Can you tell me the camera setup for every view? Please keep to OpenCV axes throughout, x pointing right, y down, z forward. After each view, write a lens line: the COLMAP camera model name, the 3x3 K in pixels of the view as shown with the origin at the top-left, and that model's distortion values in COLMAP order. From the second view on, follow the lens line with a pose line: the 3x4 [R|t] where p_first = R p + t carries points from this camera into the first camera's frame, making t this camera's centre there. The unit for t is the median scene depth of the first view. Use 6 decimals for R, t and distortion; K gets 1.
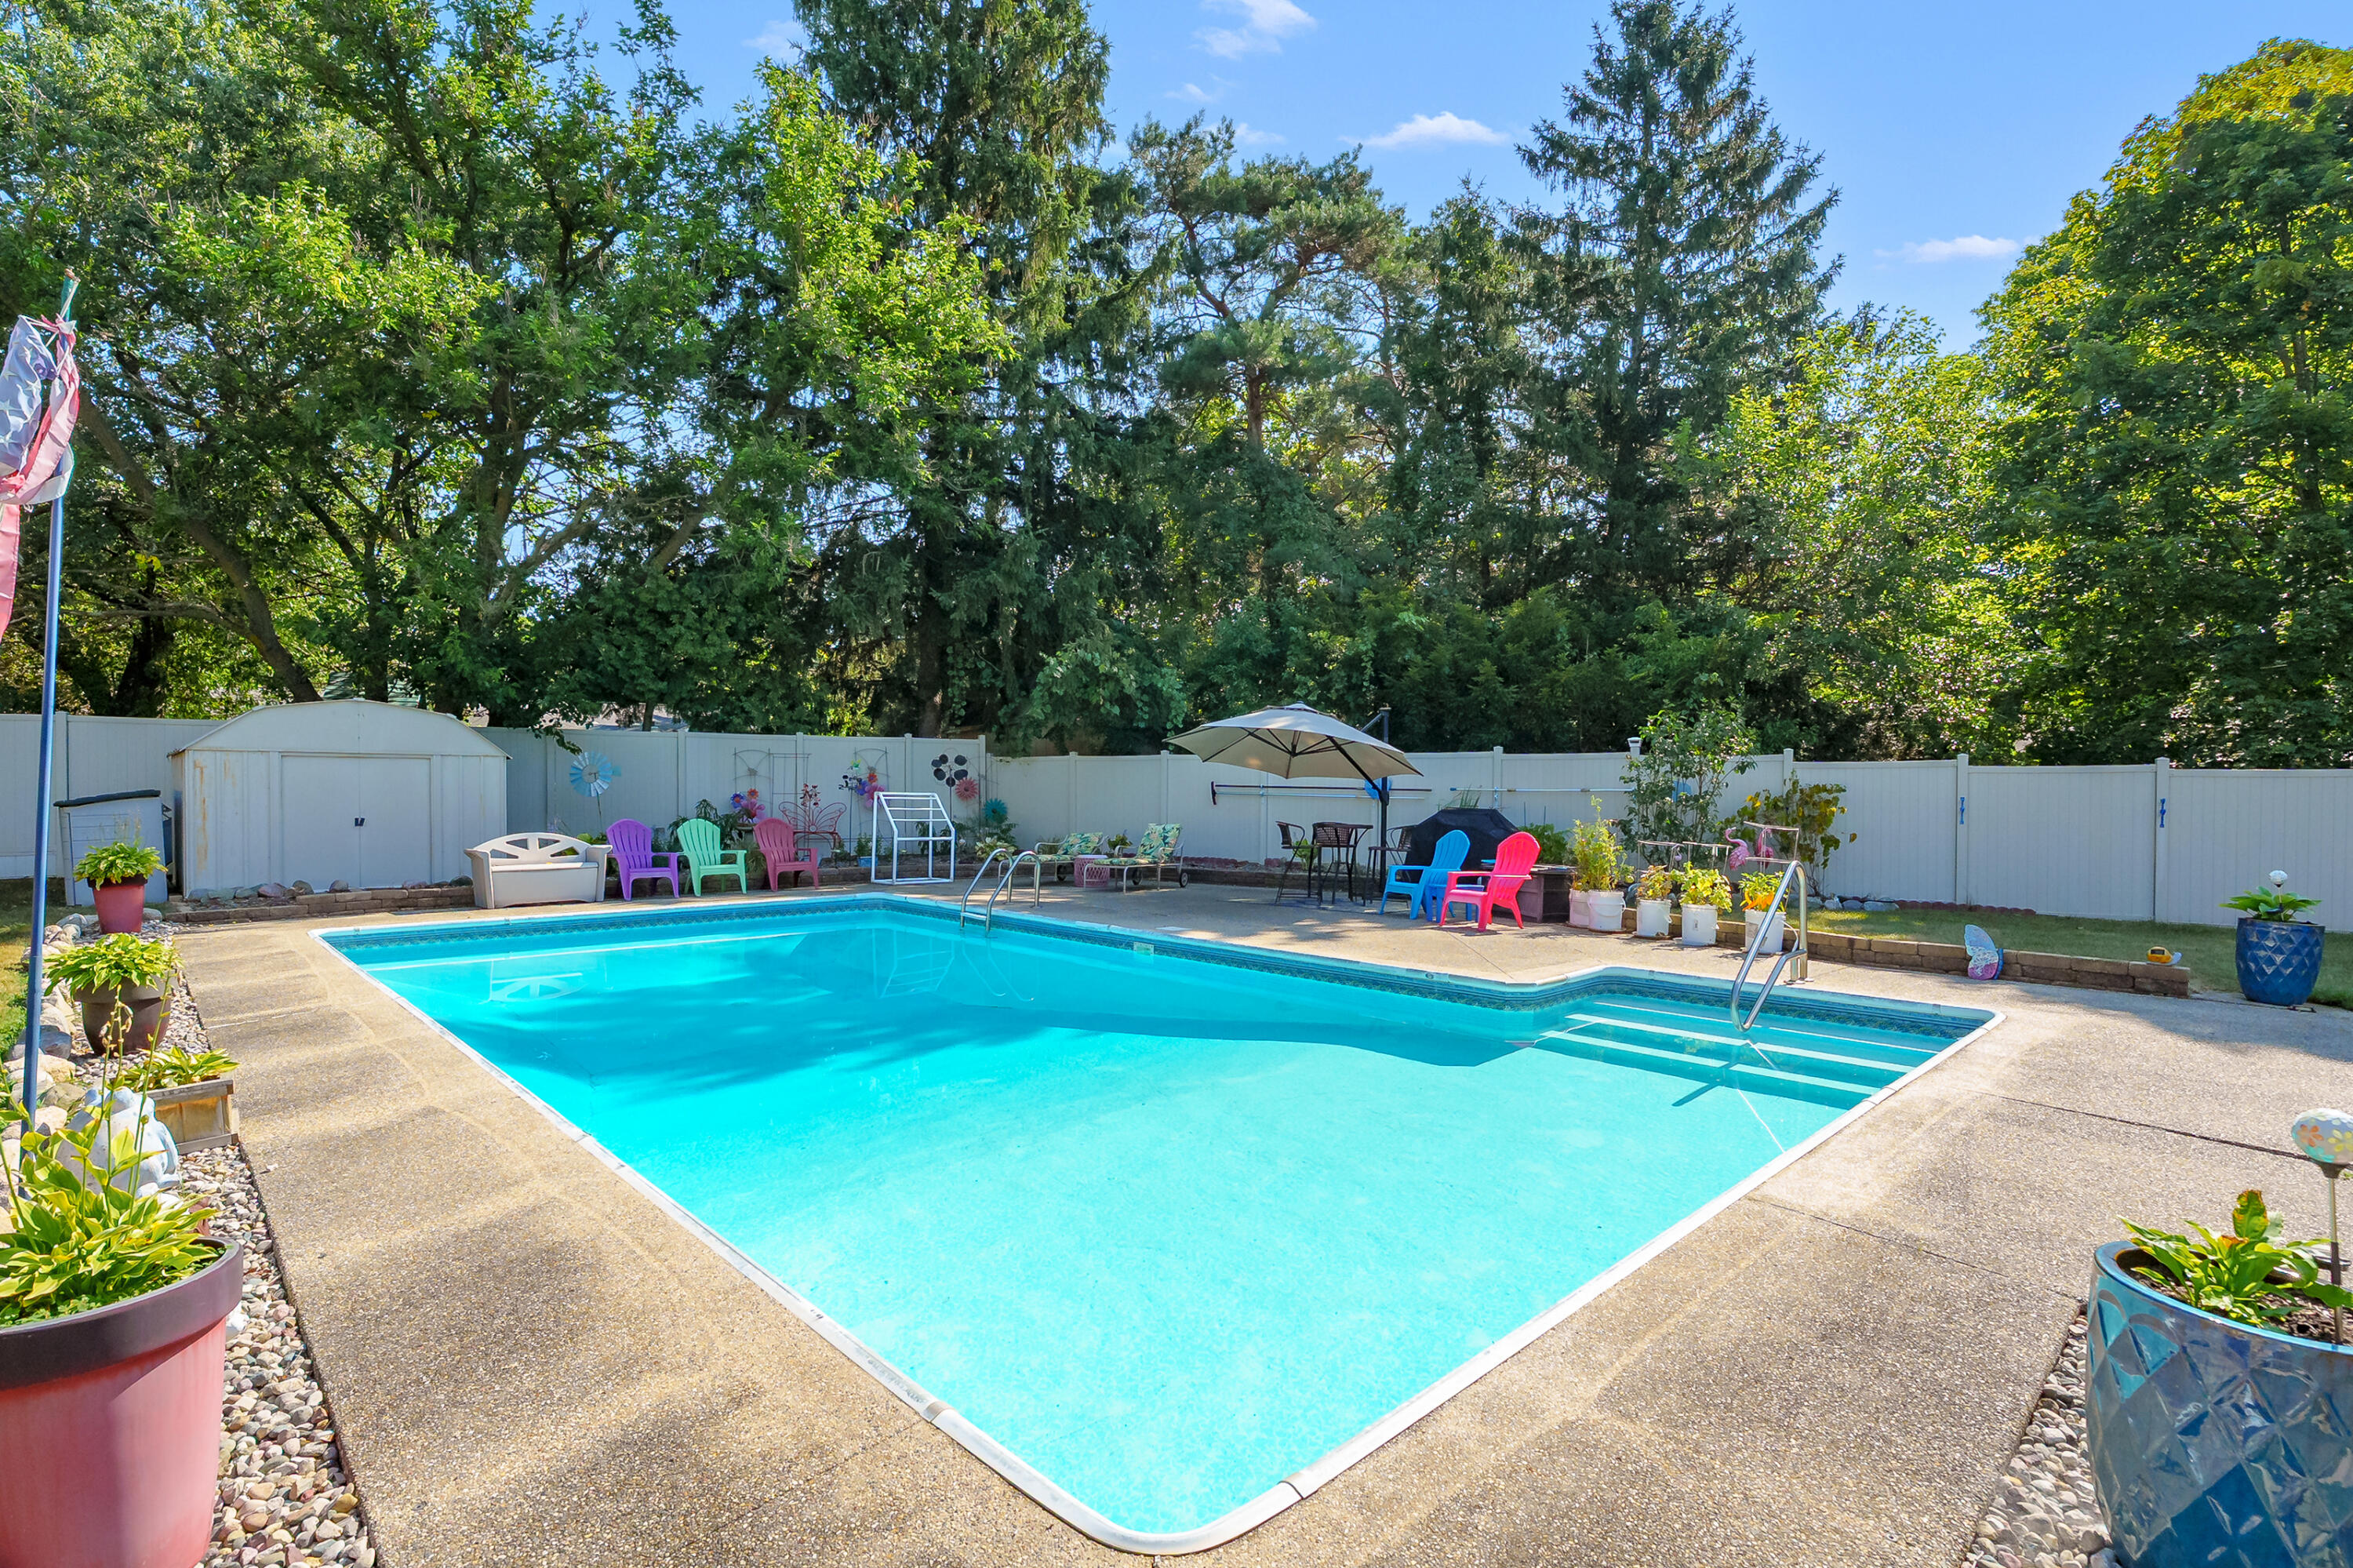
lens RADIAL K [[1075.3, 0, 1180.6], [0, 1075.3, 779.8], [0, 0, 1]] dist [-0.007933, 0.000887]
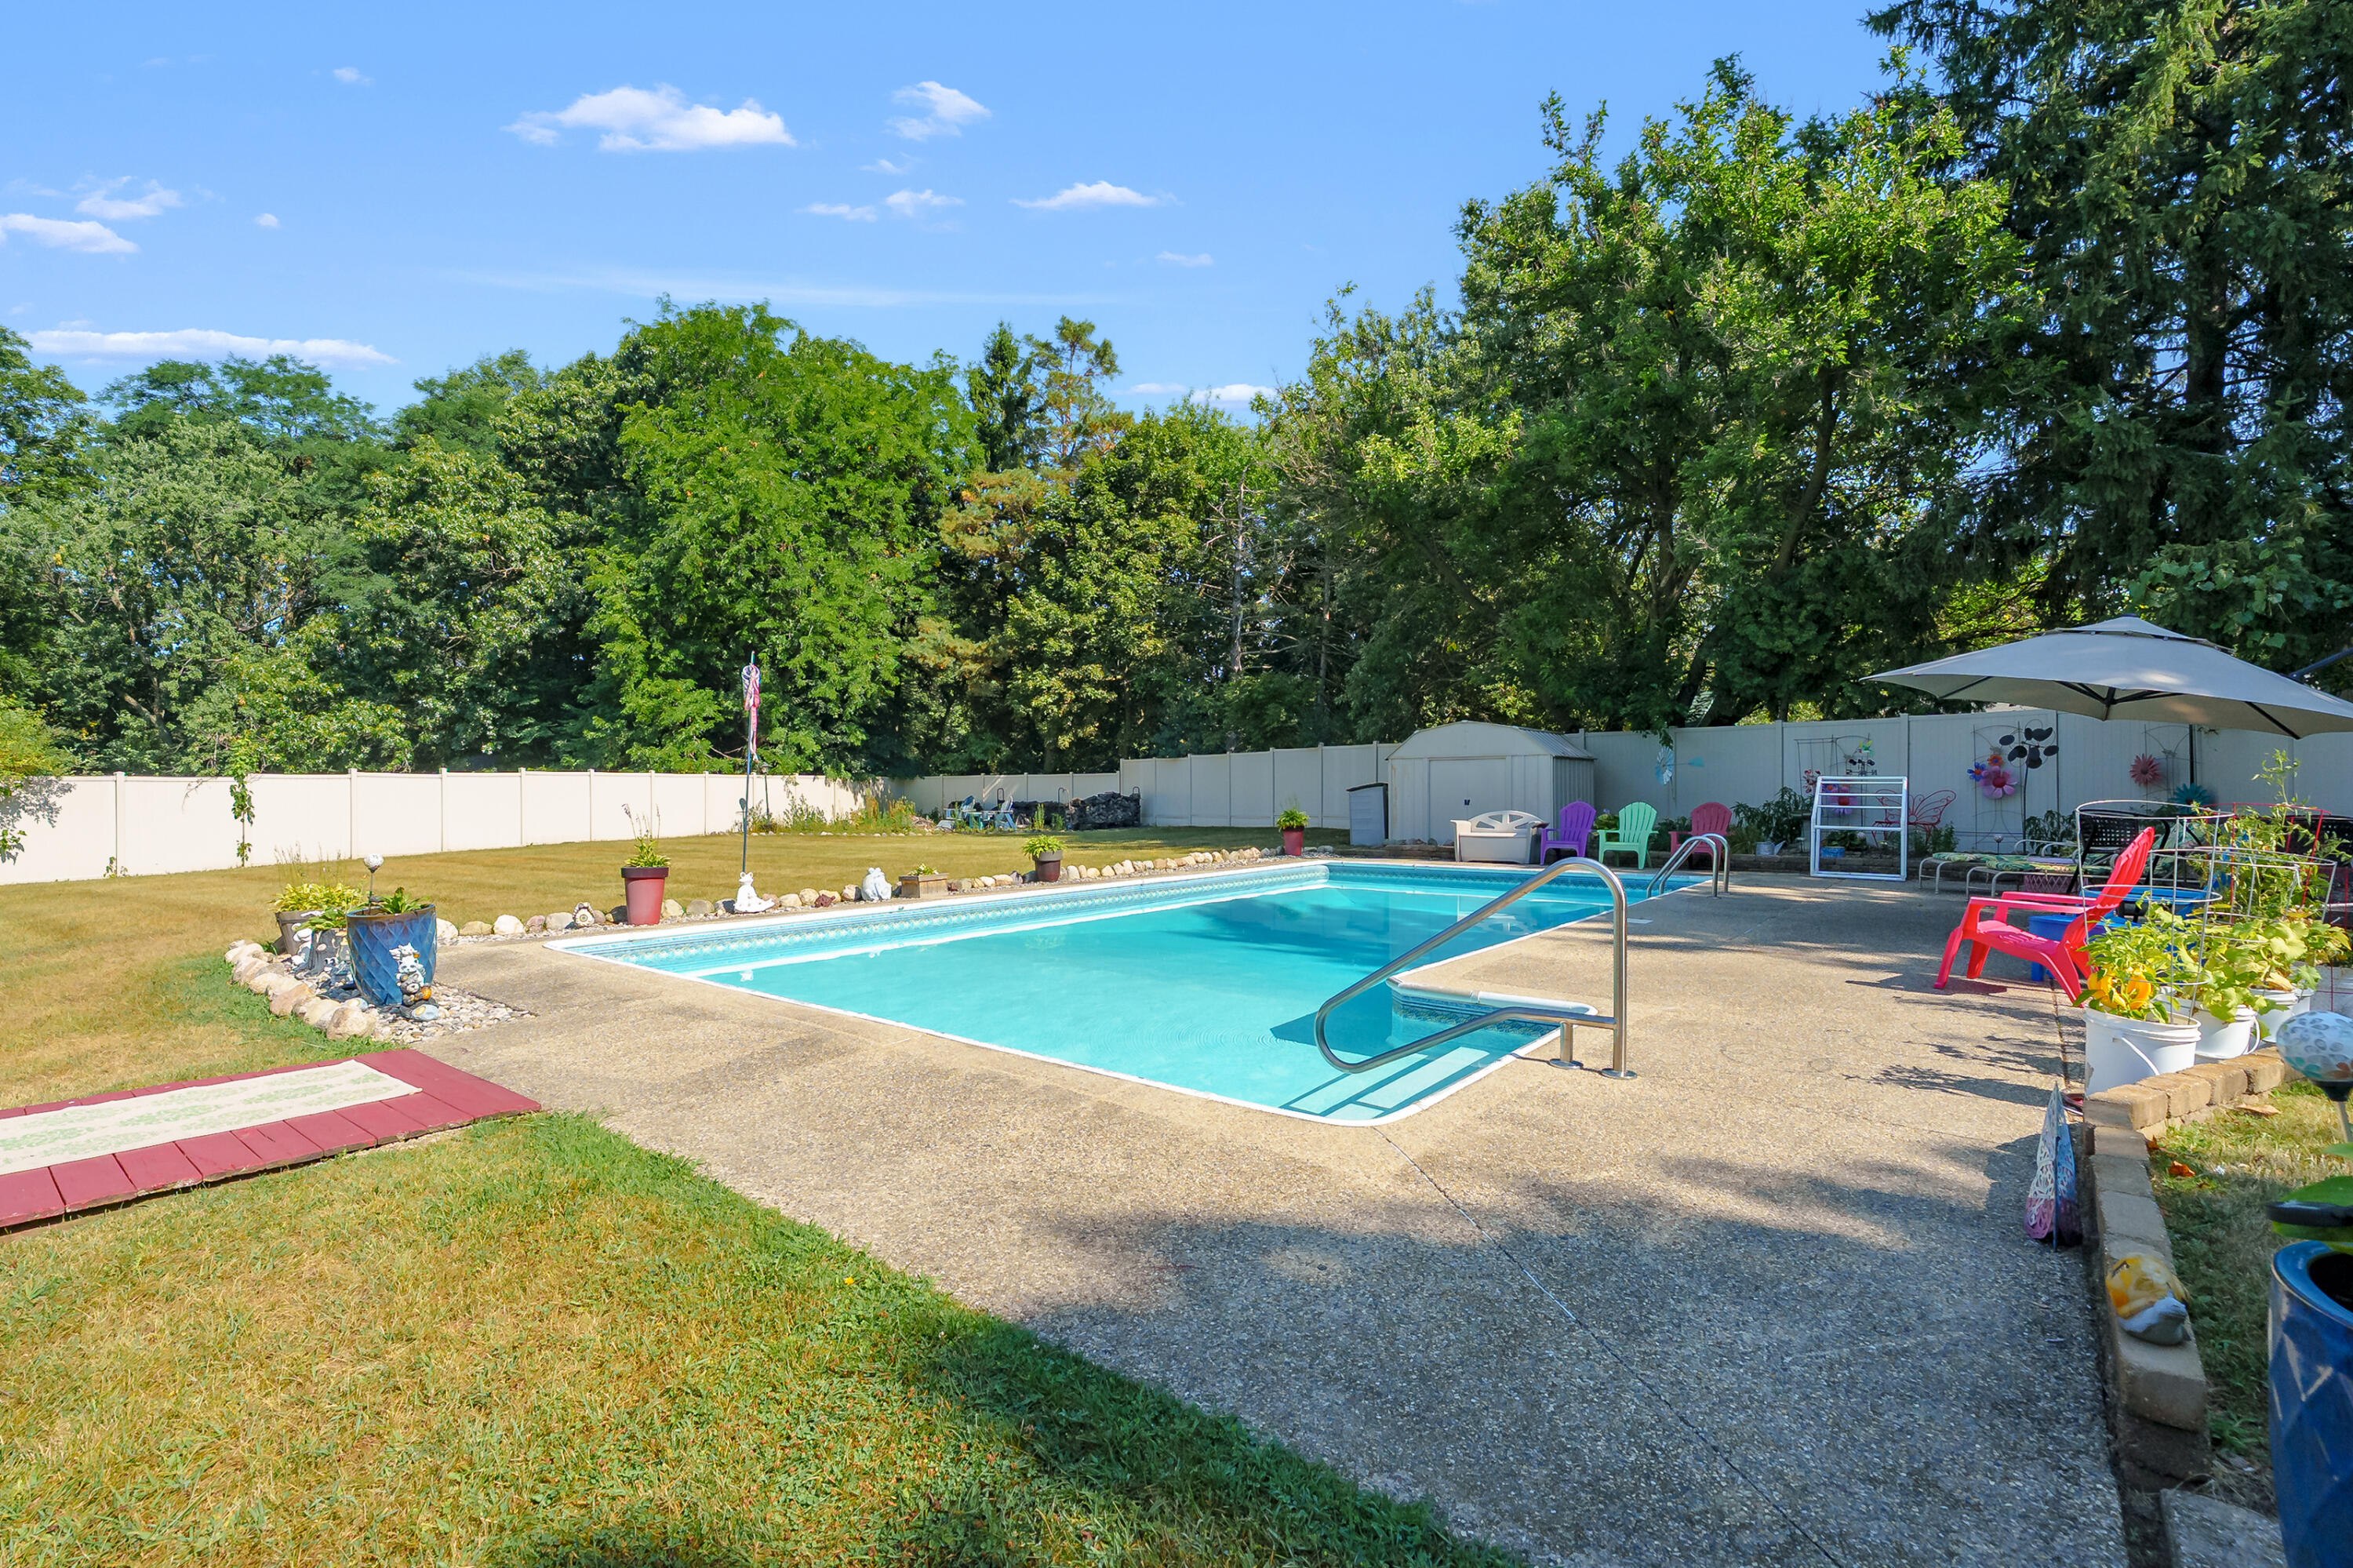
lens RADIAL K [[1075.3, 0, 1166.3], [0, 1075.3, 782.8], [0, 0, 1]] dist [-0.007933, 0.000887]
pose [[0.128759, -0.012118, -0.991602, 0.581831], [0.017901, 0.999791, -0.009894, 0.018655], [0.991514, -0.016477, 0.128949, 0.365117]]
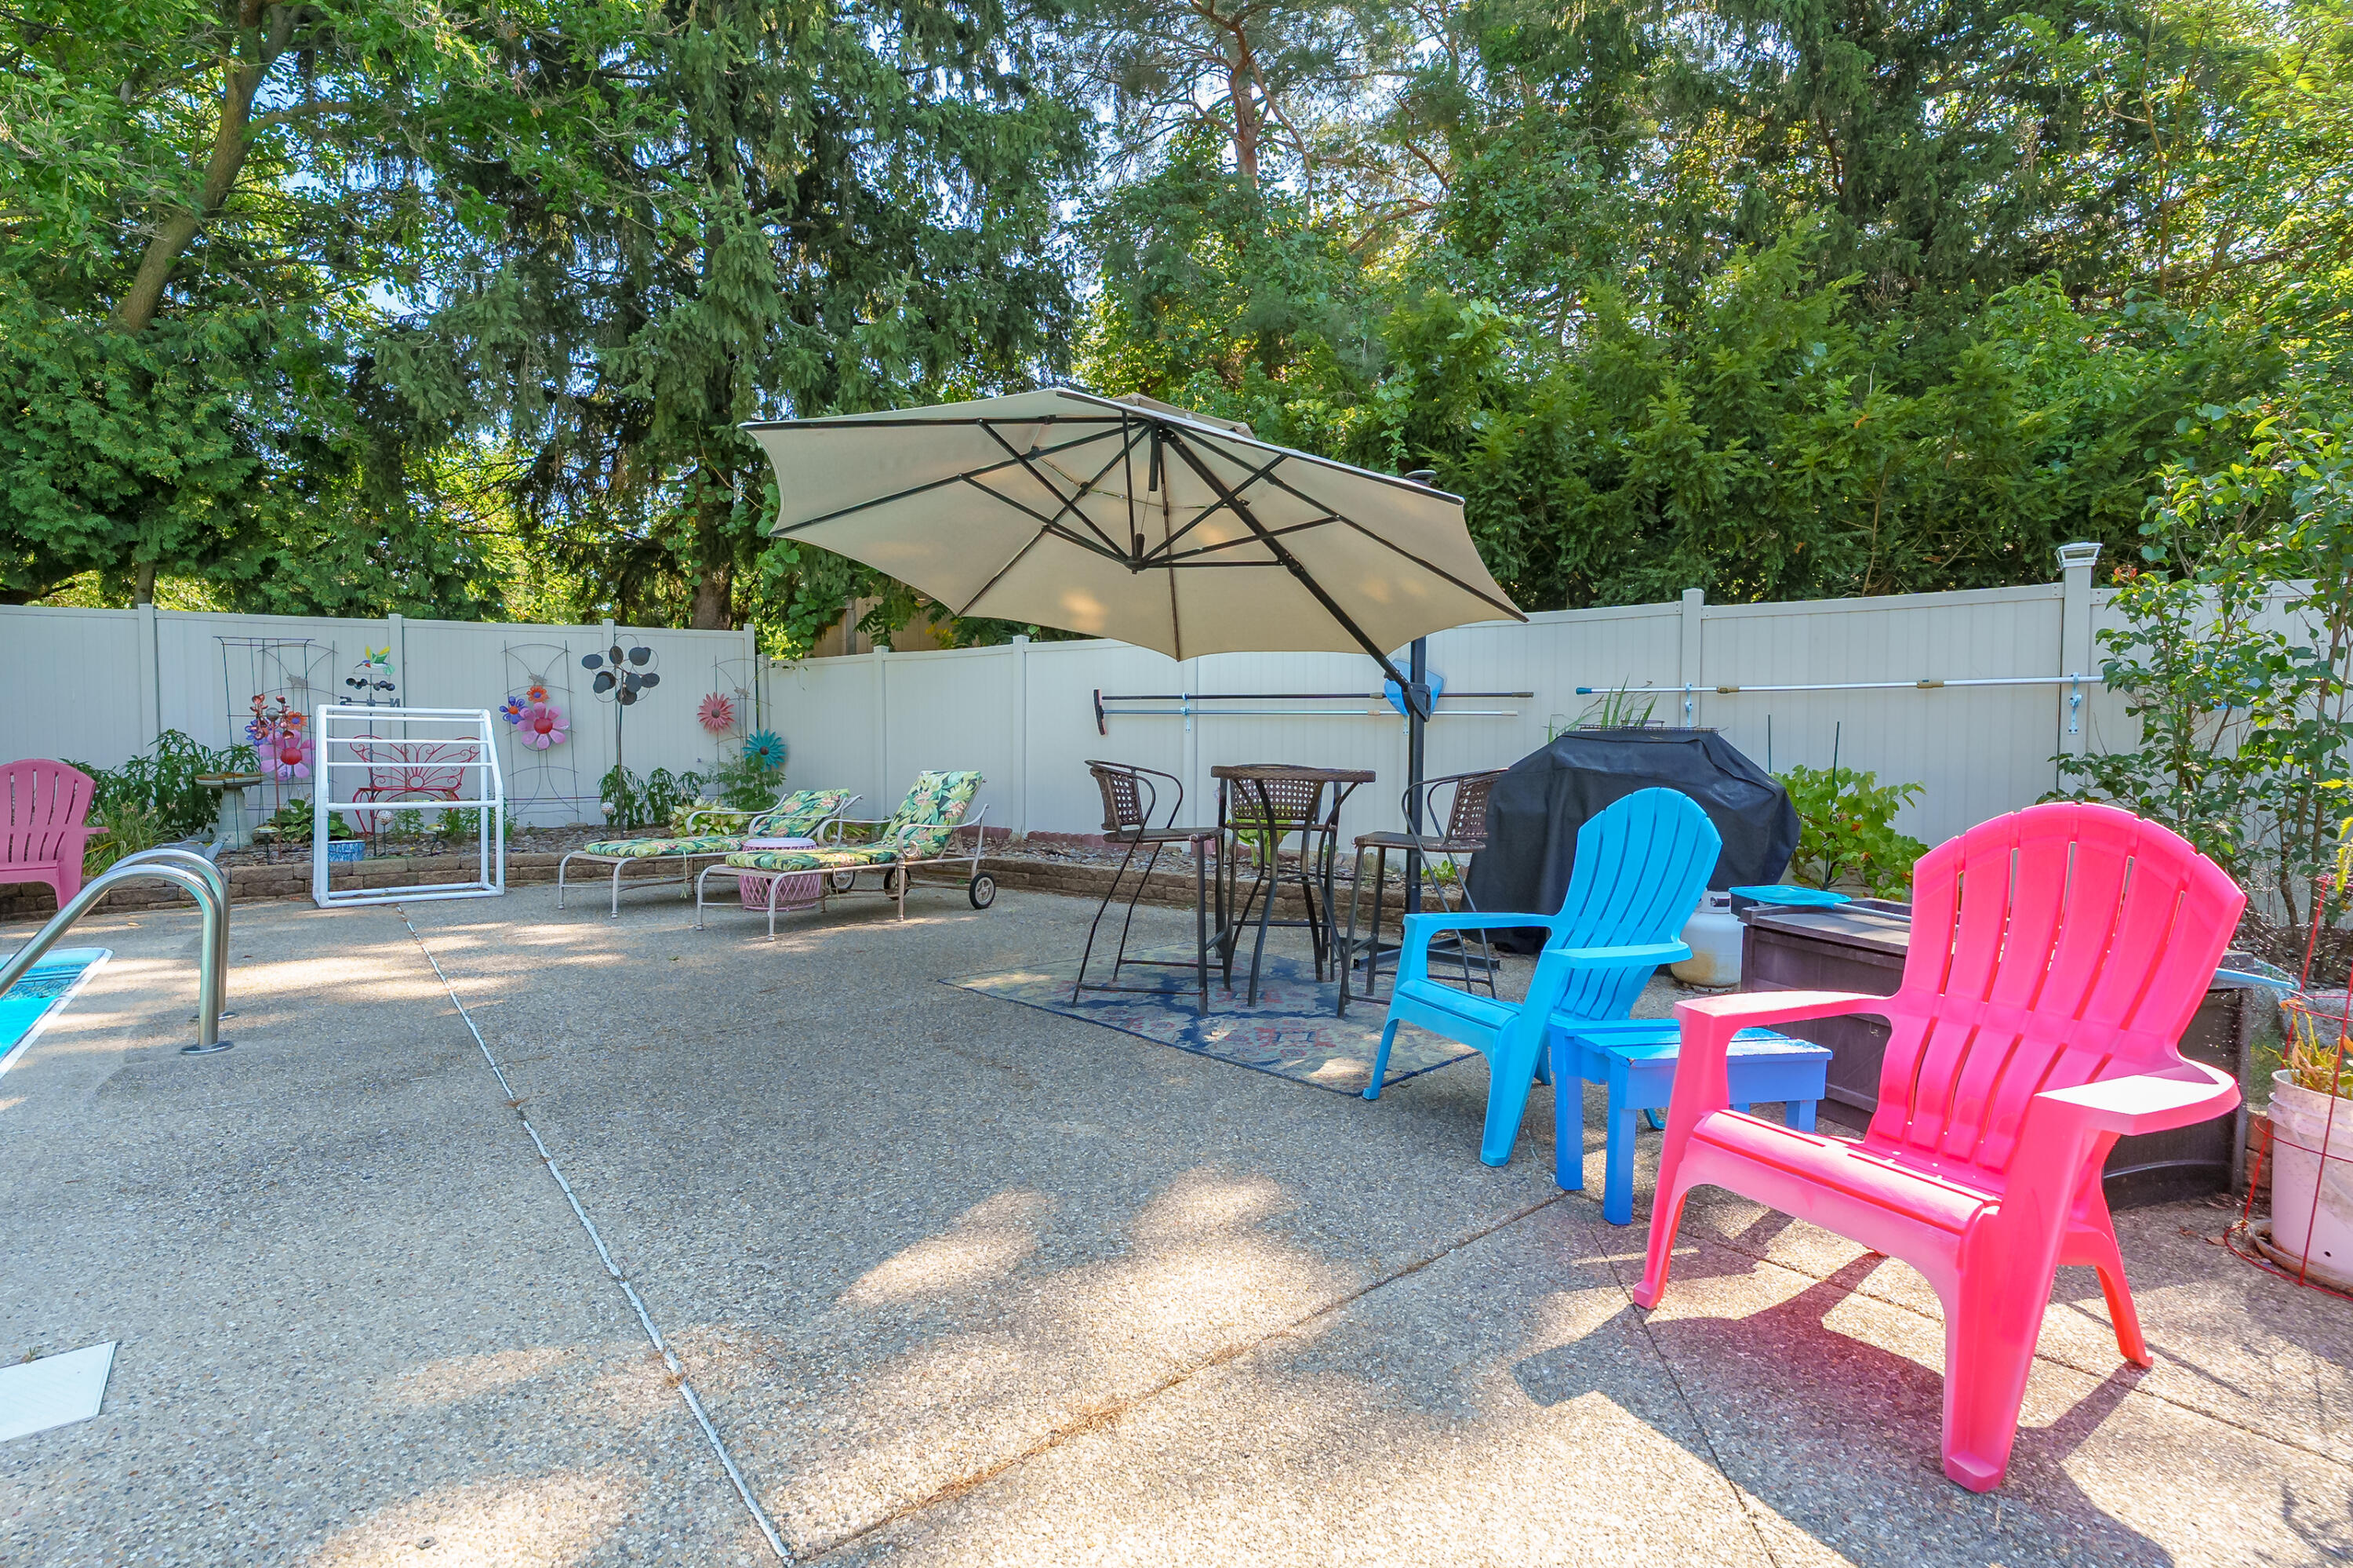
lens RADIAL K [[1075.3, 0, 1160.8], [0, 1075.3, 778.5], [0, 0, 1]] dist [-0.007933, 0.000887]
pose [[0.997782, -0.000686, -0.066561, 0.122733], [0.003785, 0.998914, 0.046447, 0.025793], [0.066456, -0.046596, 0.996701, 0.606151]]
